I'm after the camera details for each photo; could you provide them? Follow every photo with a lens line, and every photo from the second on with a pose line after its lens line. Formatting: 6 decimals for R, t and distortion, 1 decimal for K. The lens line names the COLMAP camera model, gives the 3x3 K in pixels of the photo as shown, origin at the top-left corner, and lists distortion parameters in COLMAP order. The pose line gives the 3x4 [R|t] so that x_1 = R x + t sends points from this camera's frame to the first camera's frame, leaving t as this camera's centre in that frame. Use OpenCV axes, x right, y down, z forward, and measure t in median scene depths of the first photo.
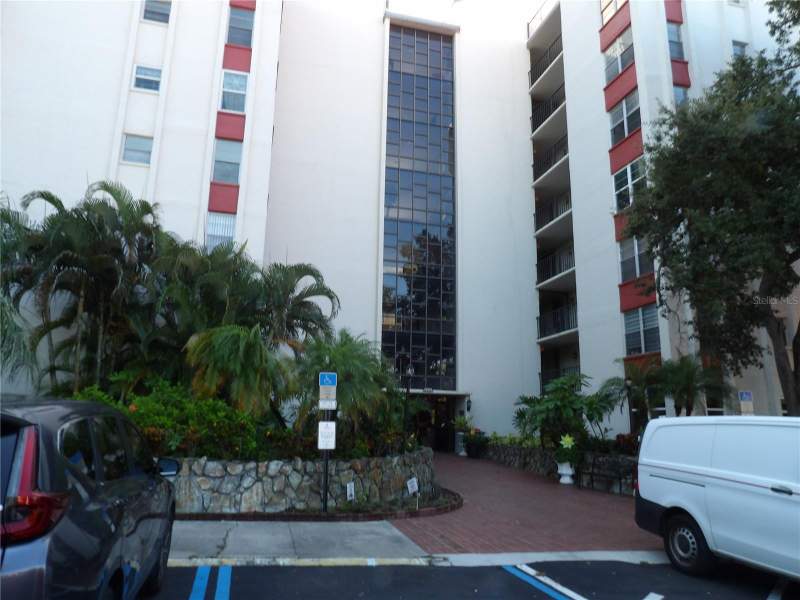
lens RADIAL K [[614.0, 0, 400.0], [0, 614.0, 300.0], [0, 0, 1]] dist [-0.001804, -0.000231]
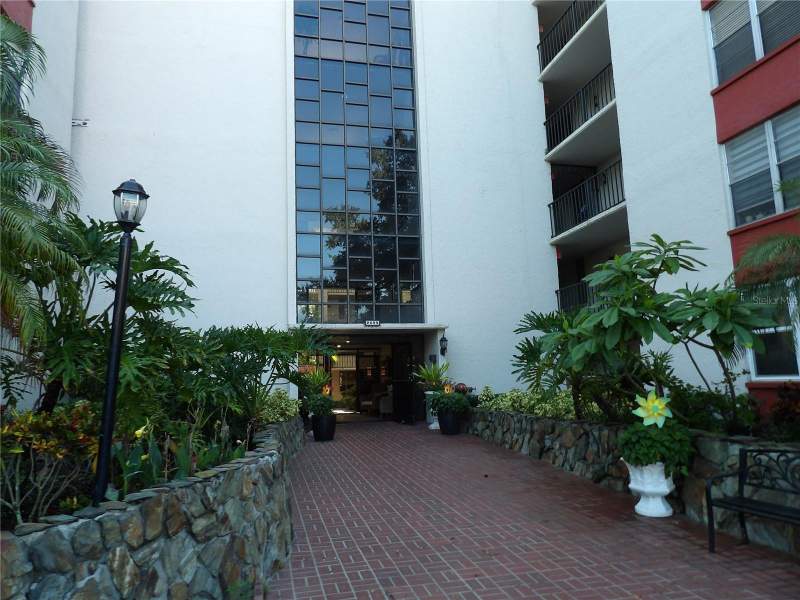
lens RADIAL K [[614.0, 0, 400.0], [0, 614.0, 300.0], [0, 0, 1]] dist [-0.001804, -0.000231]
pose [[0.998402, -0.055275, -0.011789, 0.098273], [0.055984, 0.995832, 0.072010, 0.100598], [0.007760, -0.072555, 0.997334, 0.497071]]
